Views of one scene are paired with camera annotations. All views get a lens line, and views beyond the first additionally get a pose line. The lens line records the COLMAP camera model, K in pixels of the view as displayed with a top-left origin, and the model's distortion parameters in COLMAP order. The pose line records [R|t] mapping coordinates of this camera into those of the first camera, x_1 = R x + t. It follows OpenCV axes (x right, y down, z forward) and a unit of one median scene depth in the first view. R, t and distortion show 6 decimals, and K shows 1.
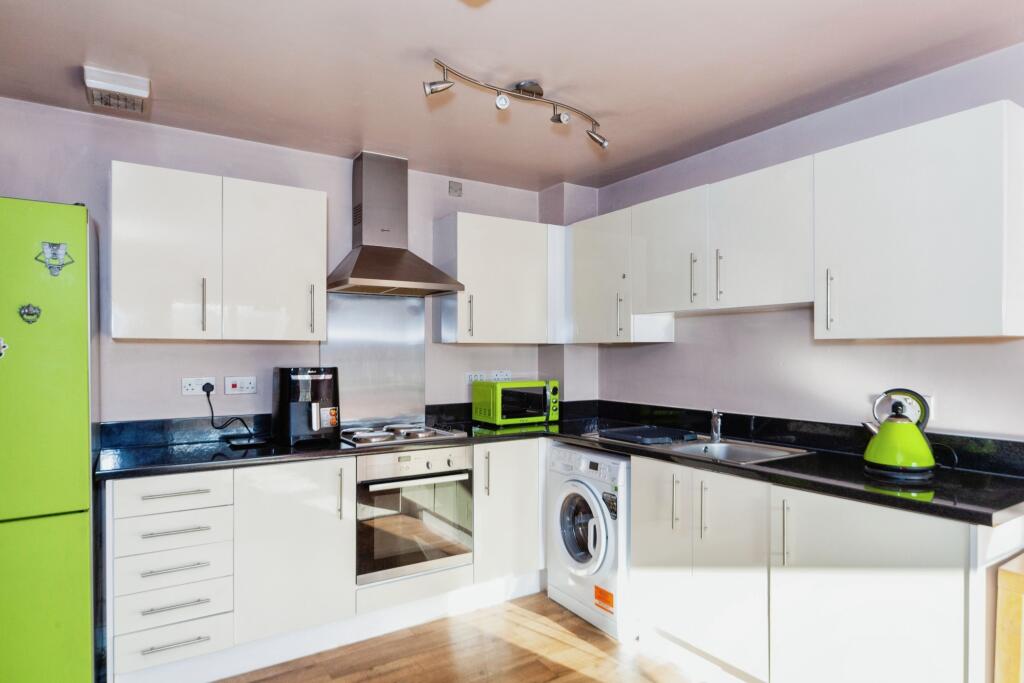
lens RADIAL K [[594.0, 0, 533.6], [0, 594.0, 360.3], [0, 0, 1]] dist [0.000330, 0.000110]
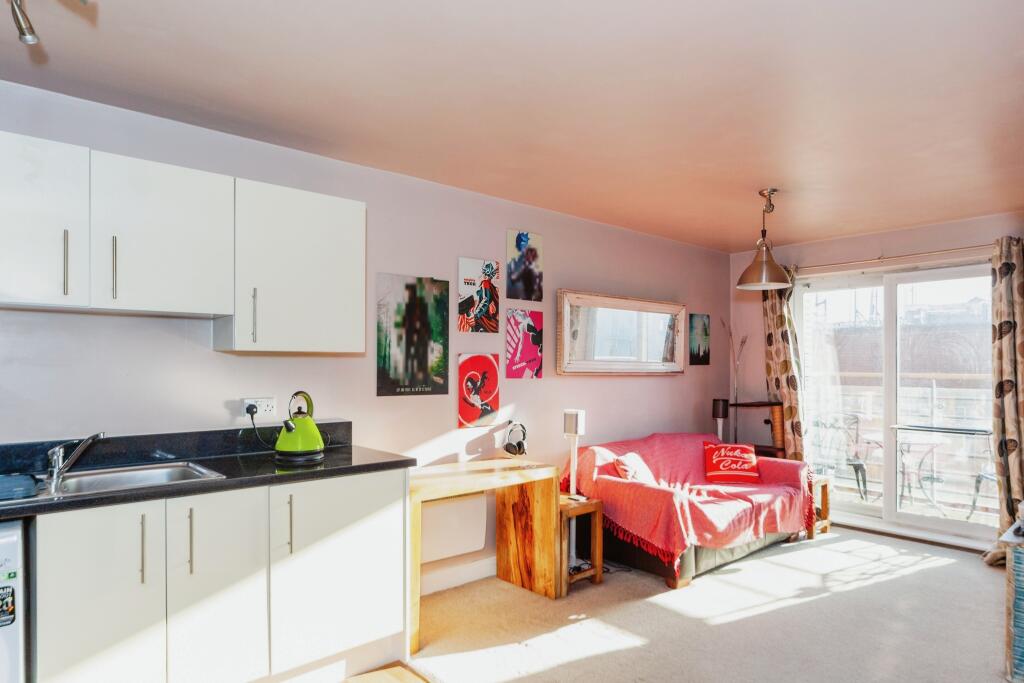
lens RADIAL K [[604.5, 0, 500.6], [0, 604.5, 364.9], [0, 0, 1]] dist [0.000643, -0.000536]
pose [[-0.108155, 0.000476, 0.994134, -0.535691], [0.012079, 0.999927, 0.000835, -0.003399], [-0.994061, 0.012098, -0.108153, 0.519236]]
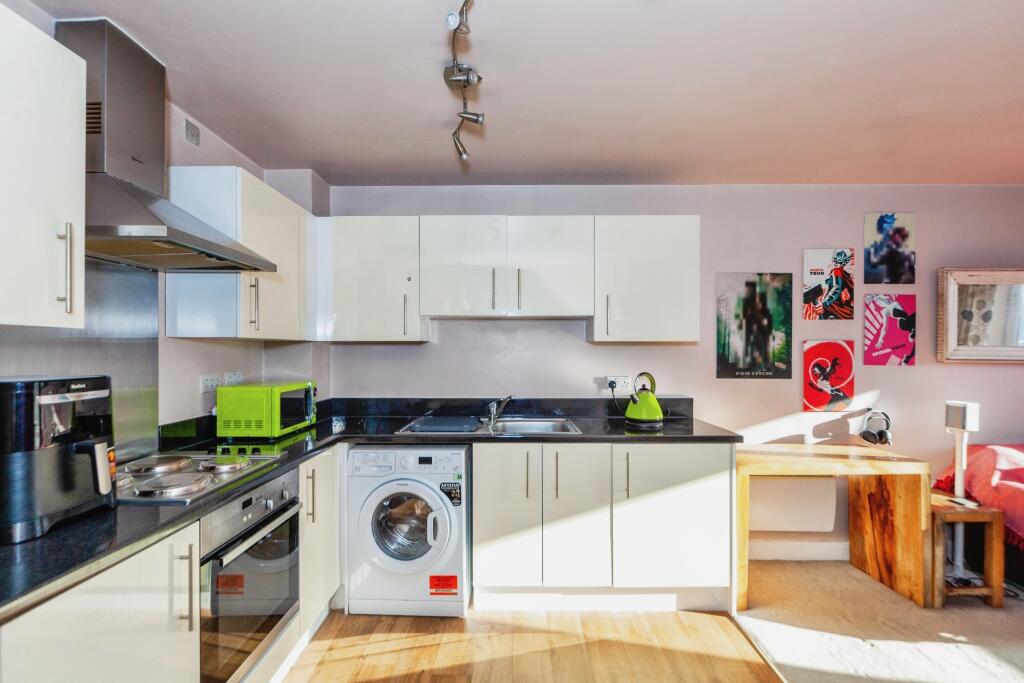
lens RADIAL K [[453.2, 0, 506.7], [0, 453.2, 350.8], [0, 0, 1]] dist [0.000028, -0.000820]
pose [[0.571863, -0.001186, 0.820348, -0.463653], [0.010878, 0.999922, -0.006137, -0.005864], [-0.820277, 0.012433, 0.571832, 0.433849]]
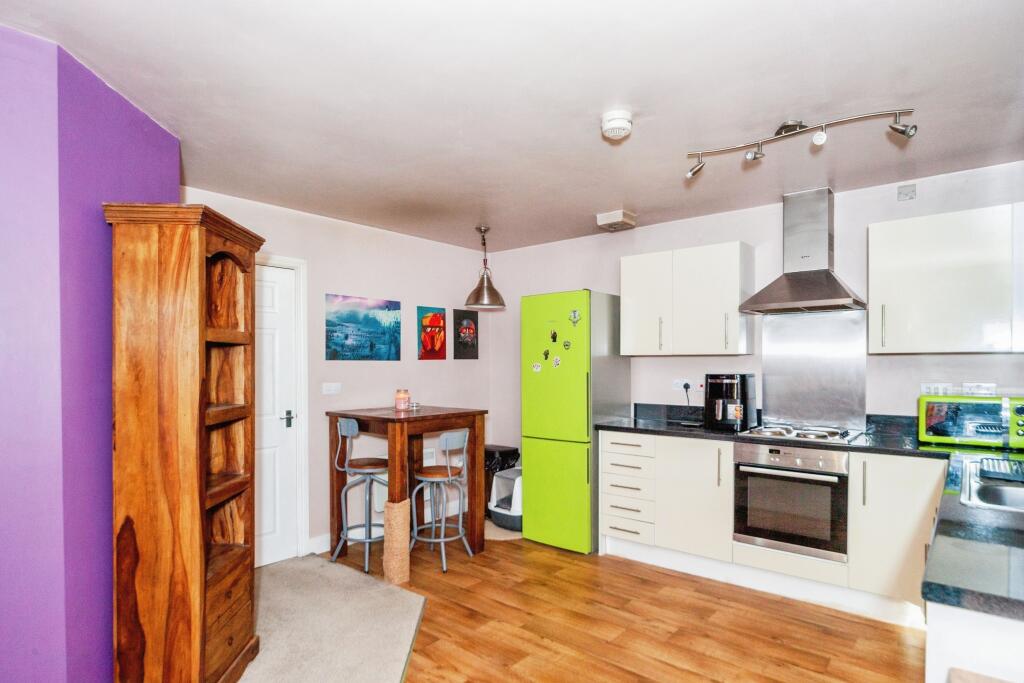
lens RADIAL K [[581.3, 0, 512.7], [0, 581.3, 371.1], [0, 0, 1]] dist [-0.000024, -0.000029]
pose [[0.275014, 0.012945, -0.961353, 0.742844], [-0.009909, 0.999894, 0.010629, -0.003760], [0.961389, 0.006603, 0.275113, 0.162273]]
